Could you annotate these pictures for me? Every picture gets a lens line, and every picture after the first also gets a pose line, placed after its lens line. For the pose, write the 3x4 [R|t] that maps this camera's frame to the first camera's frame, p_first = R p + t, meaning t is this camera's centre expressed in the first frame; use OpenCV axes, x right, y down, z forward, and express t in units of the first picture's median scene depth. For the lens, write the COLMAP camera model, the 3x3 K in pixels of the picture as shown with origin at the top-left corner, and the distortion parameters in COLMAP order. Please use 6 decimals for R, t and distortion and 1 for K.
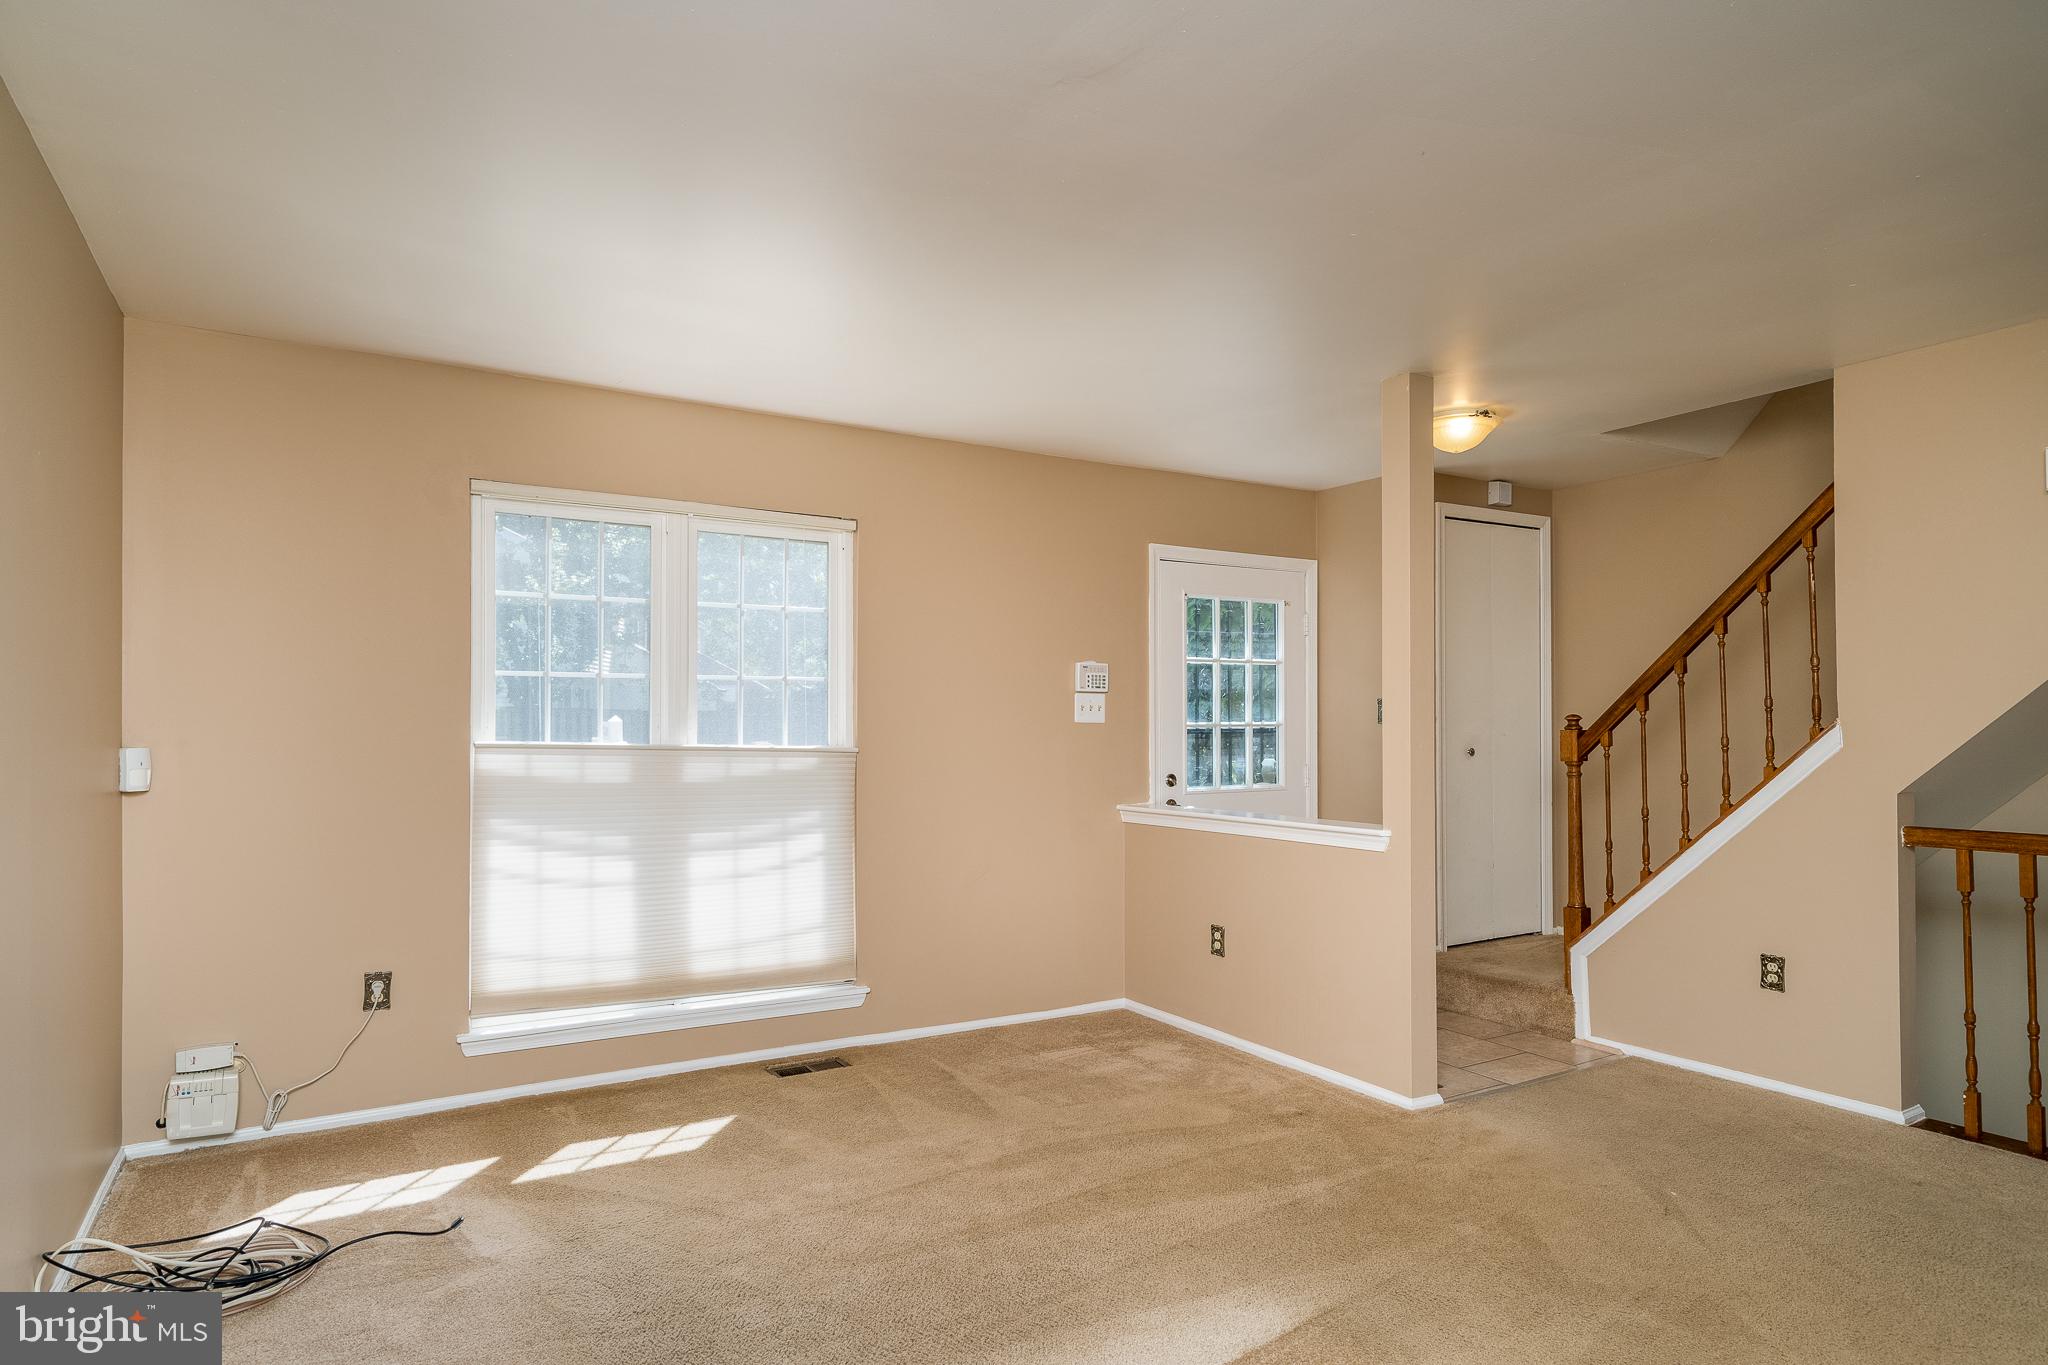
lens RADIAL K [[1158.6, 0, 1022.4], [0, 1158.6, 680.0], [0, 0, 1]] dist [-0.003255, -0.001965]
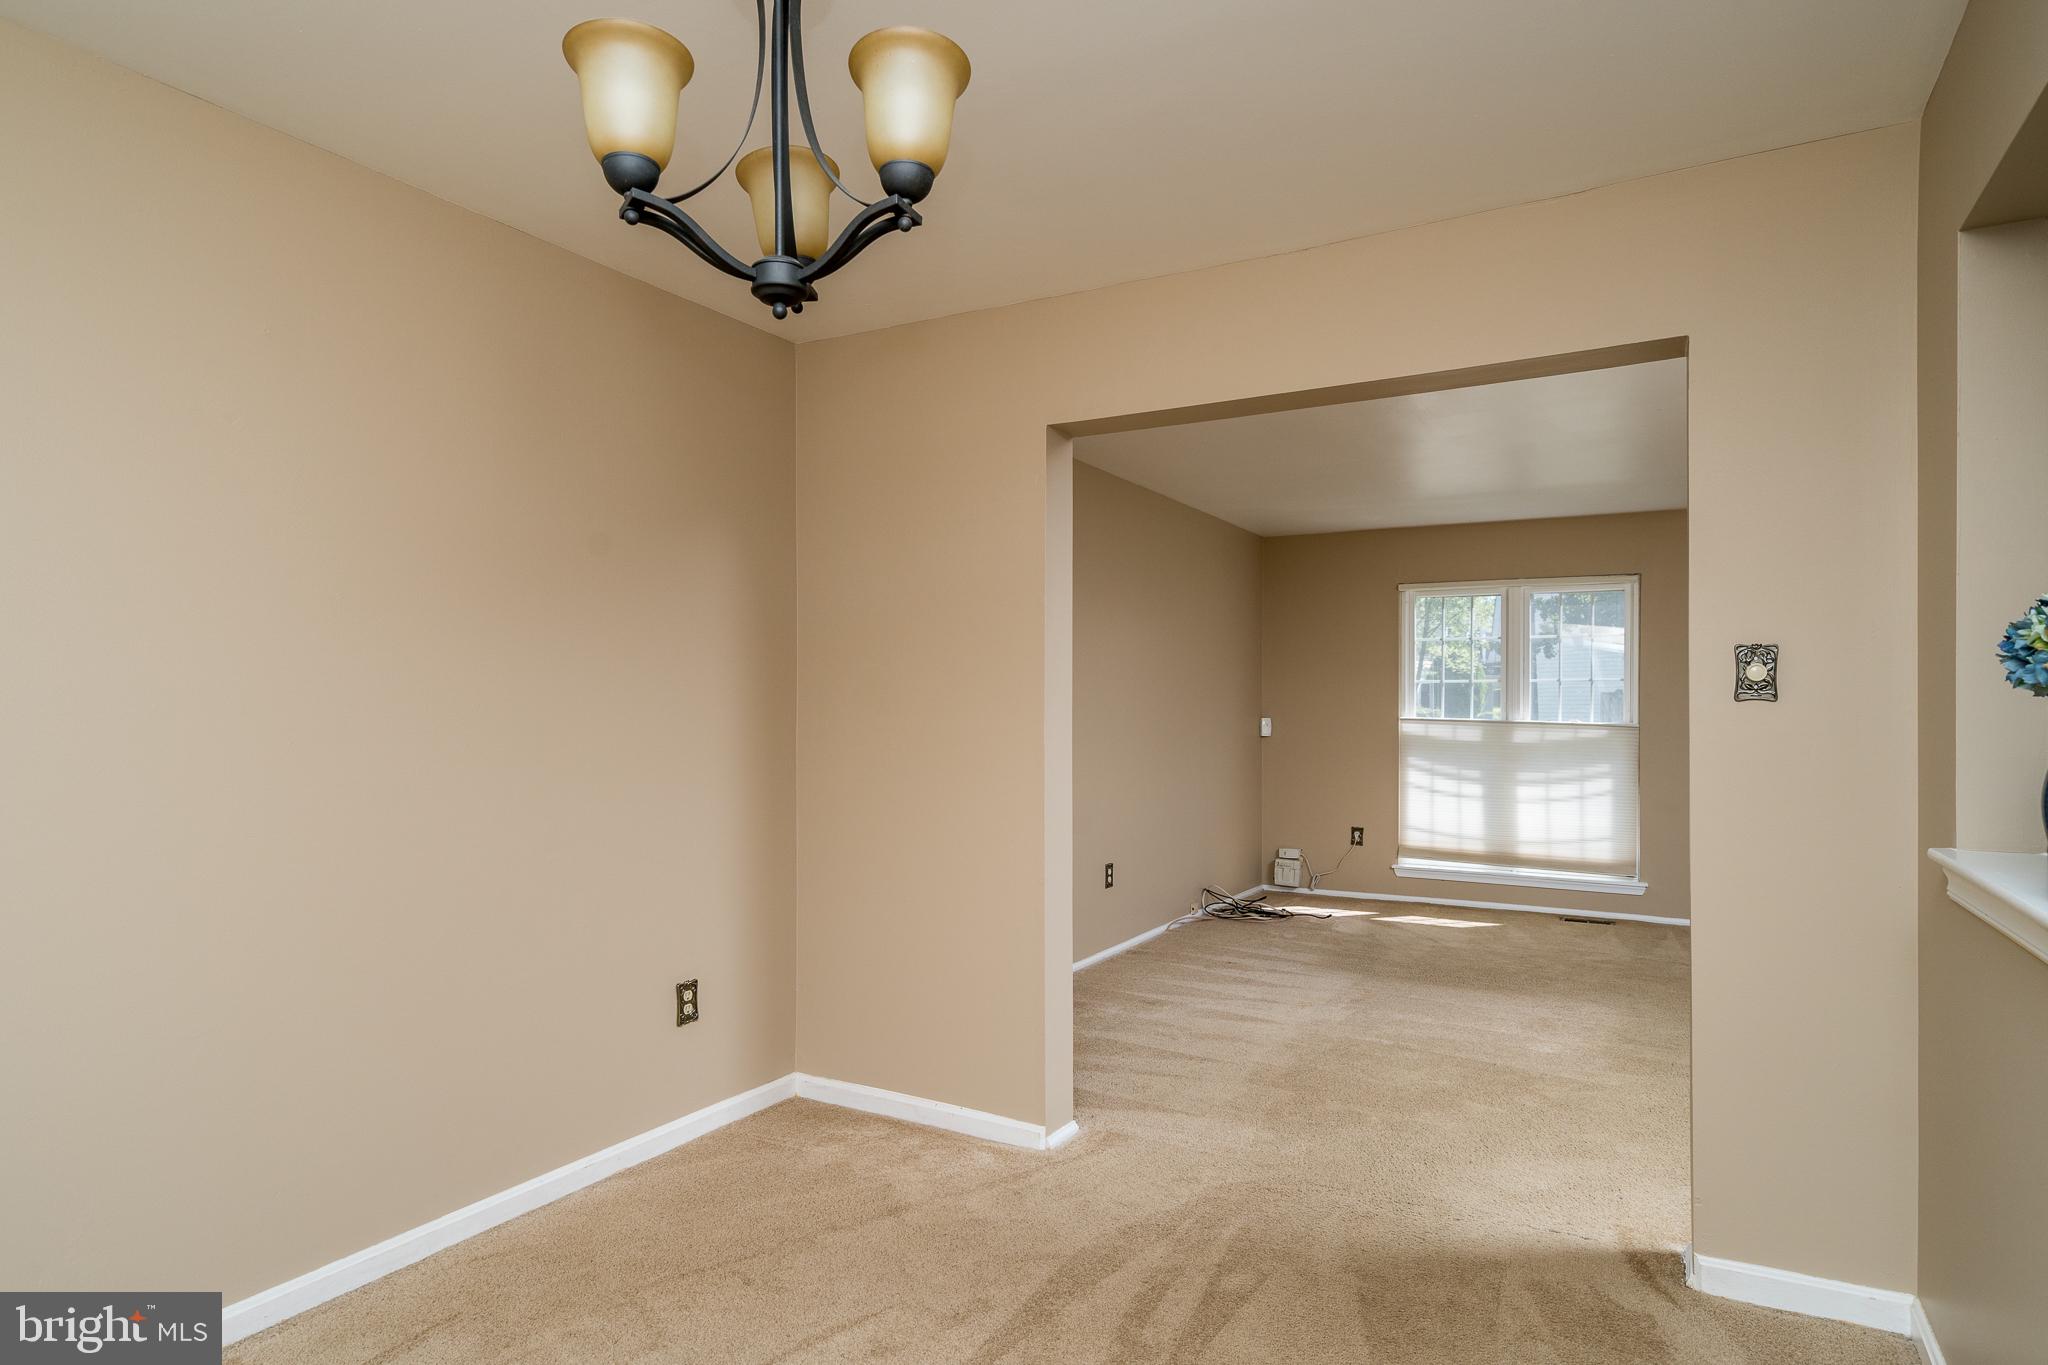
lens RADIAL K [[1158.6, 0, 1024.0], [0, 1158.6, 689.2], [0, 0, 1]] dist [-0.003255, -0.001965]
pose [[0.494862, -0.005624, -0.868953, 0.841132], [0.037266, 0.999196, 0.014756, -0.042694], [0.868172, -0.039684, 0.494674, -0.474323]]
